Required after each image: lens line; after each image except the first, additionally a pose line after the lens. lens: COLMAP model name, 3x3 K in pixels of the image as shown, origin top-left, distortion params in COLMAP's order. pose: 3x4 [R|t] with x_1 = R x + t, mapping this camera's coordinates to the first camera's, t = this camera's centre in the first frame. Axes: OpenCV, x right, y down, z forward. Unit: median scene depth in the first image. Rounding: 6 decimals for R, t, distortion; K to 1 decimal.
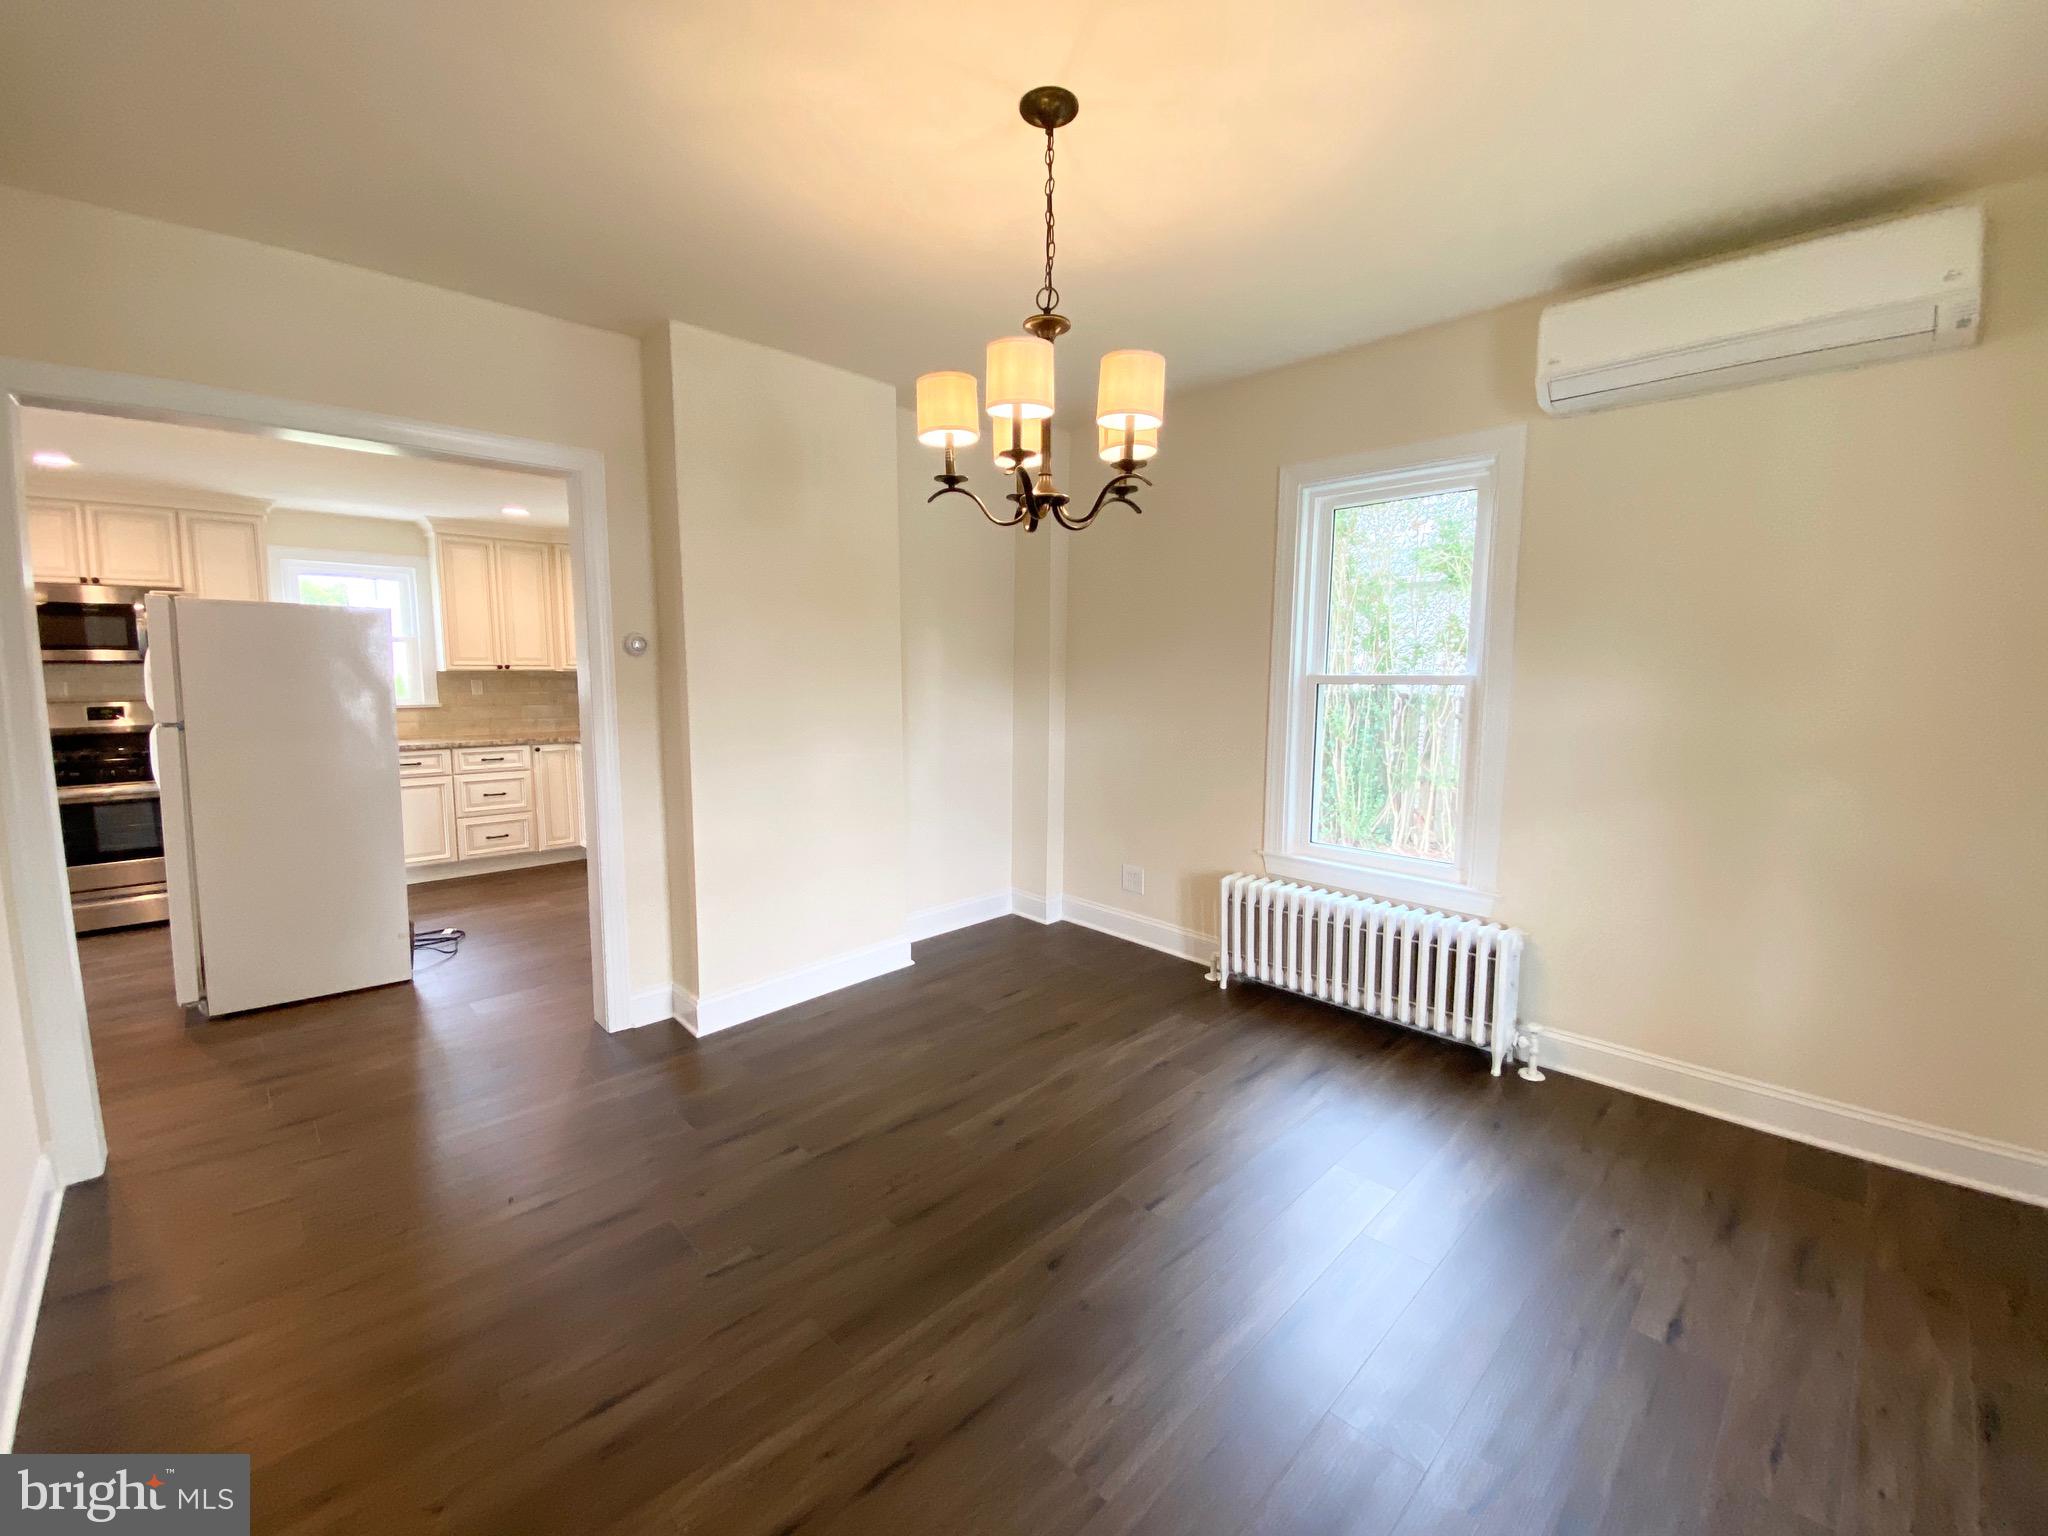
lens RADIAL K [[842.8, 0, 1024.0], [0, 842.8, 768.0], [0, 0, 1]] dist [0.000423, -0.014501]
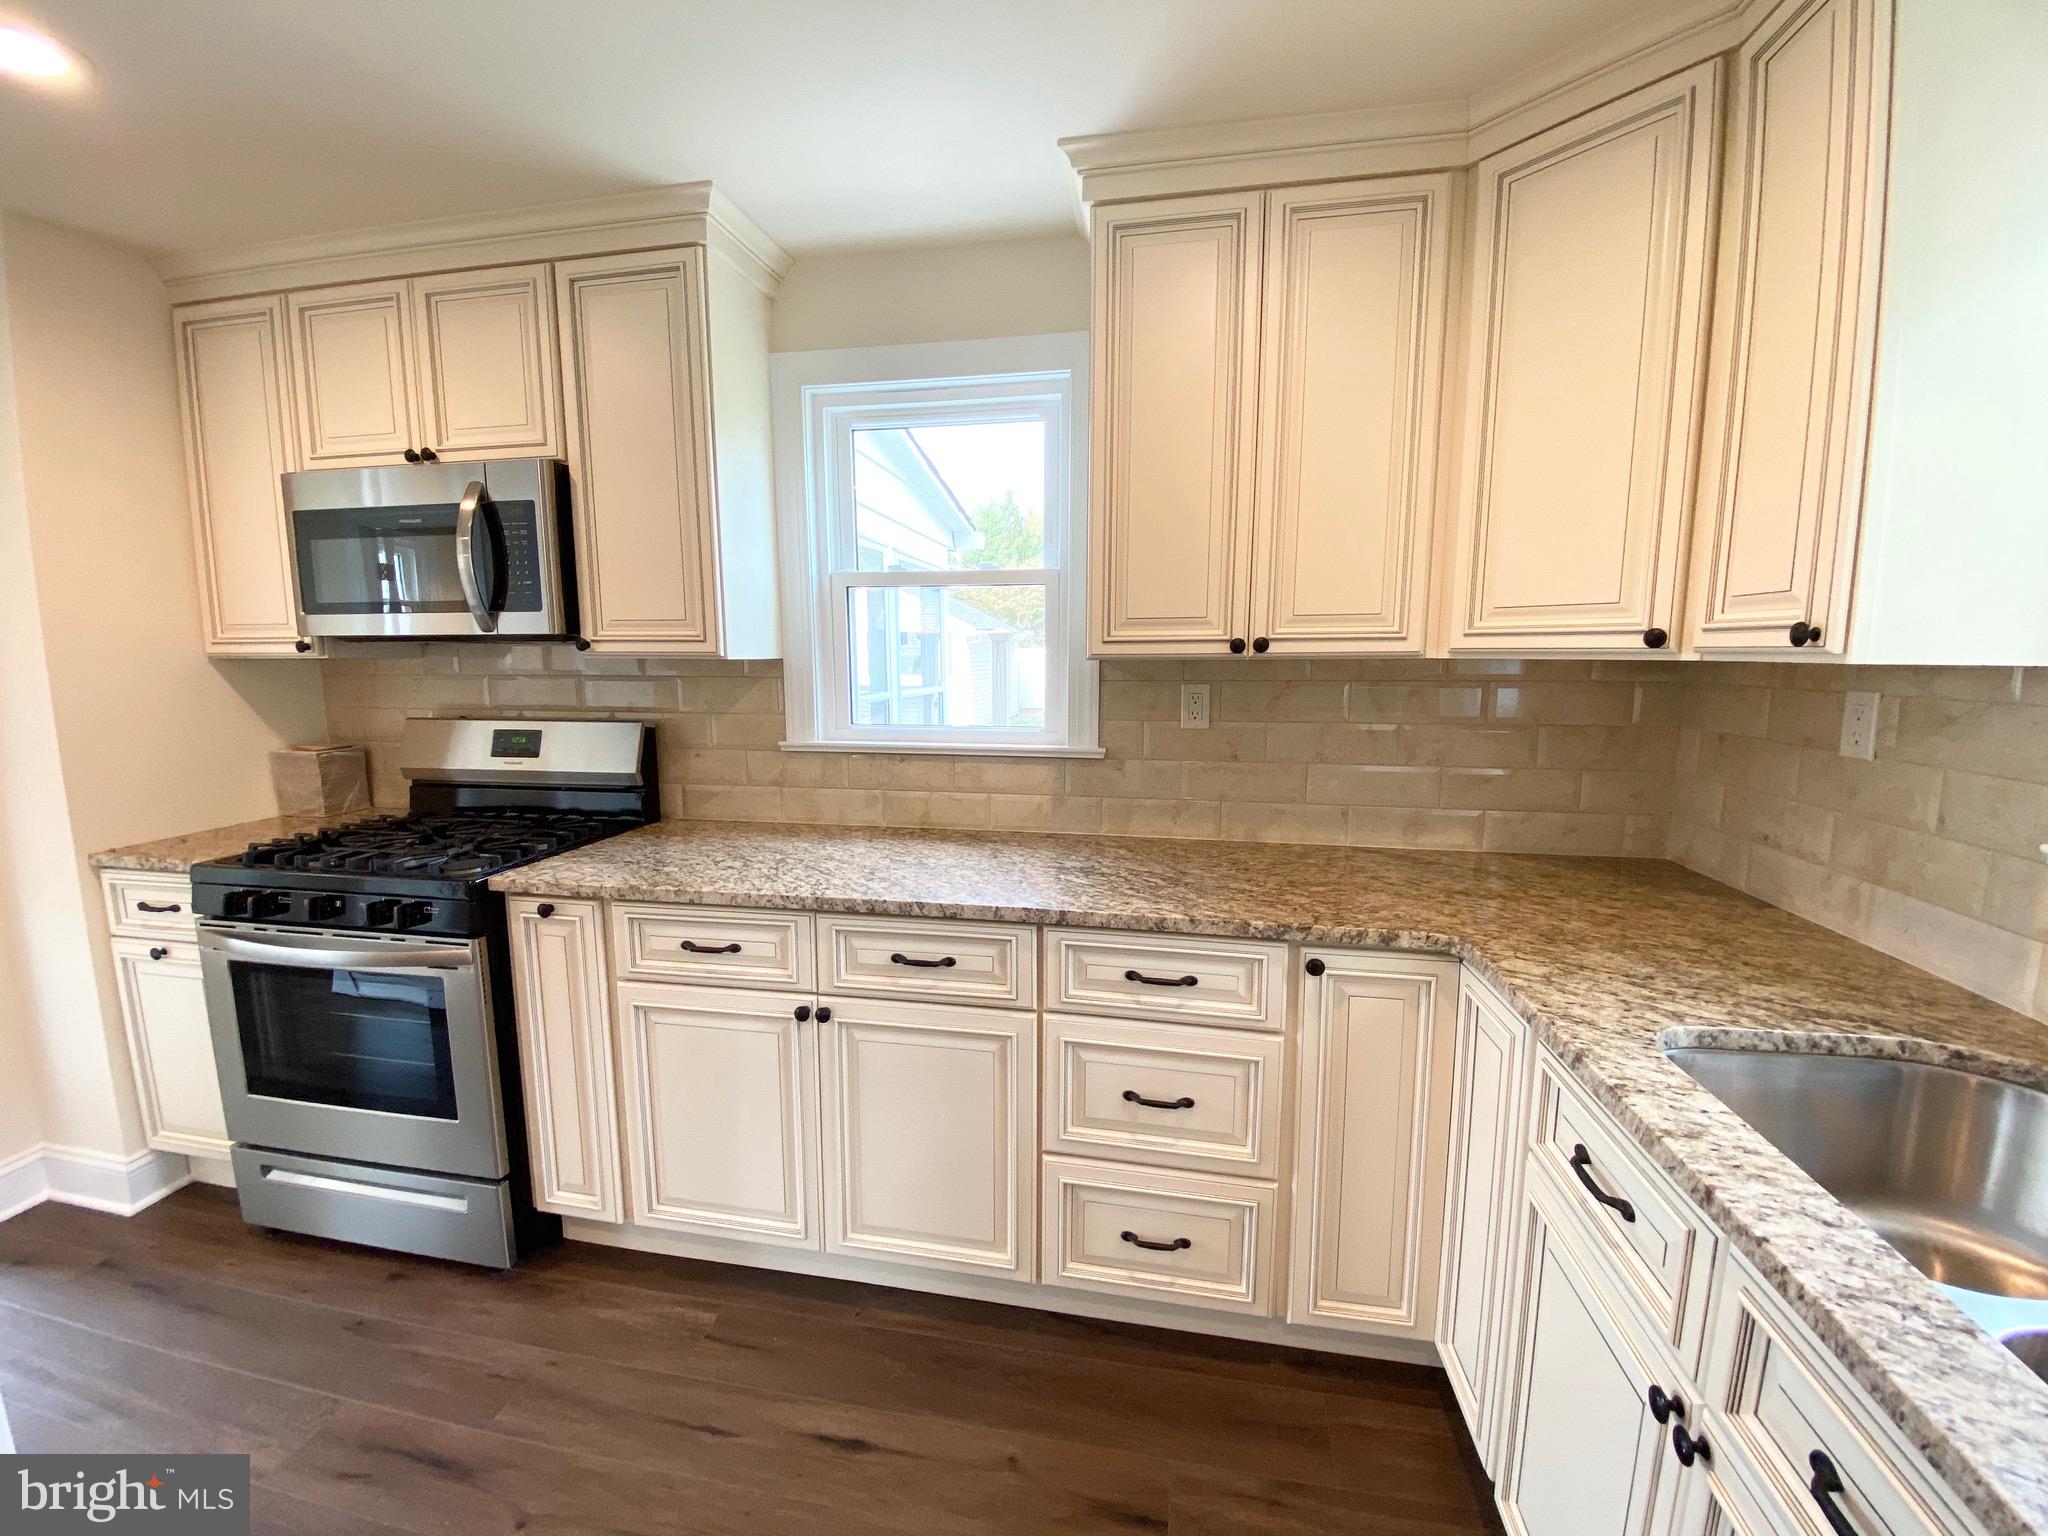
lens RADIAL K [[845.0, 0, 1017.3], [0, 845.0, 765.1], [0, 0, 1]] dist [0.003022, -0.015336]
pose [[0.555663, 0.105357, -0.824705, -0.427541], [-0.083807, 0.993984, 0.070516, -0.094608], [0.827173, 0.029933, 0.561150, 0.787596]]
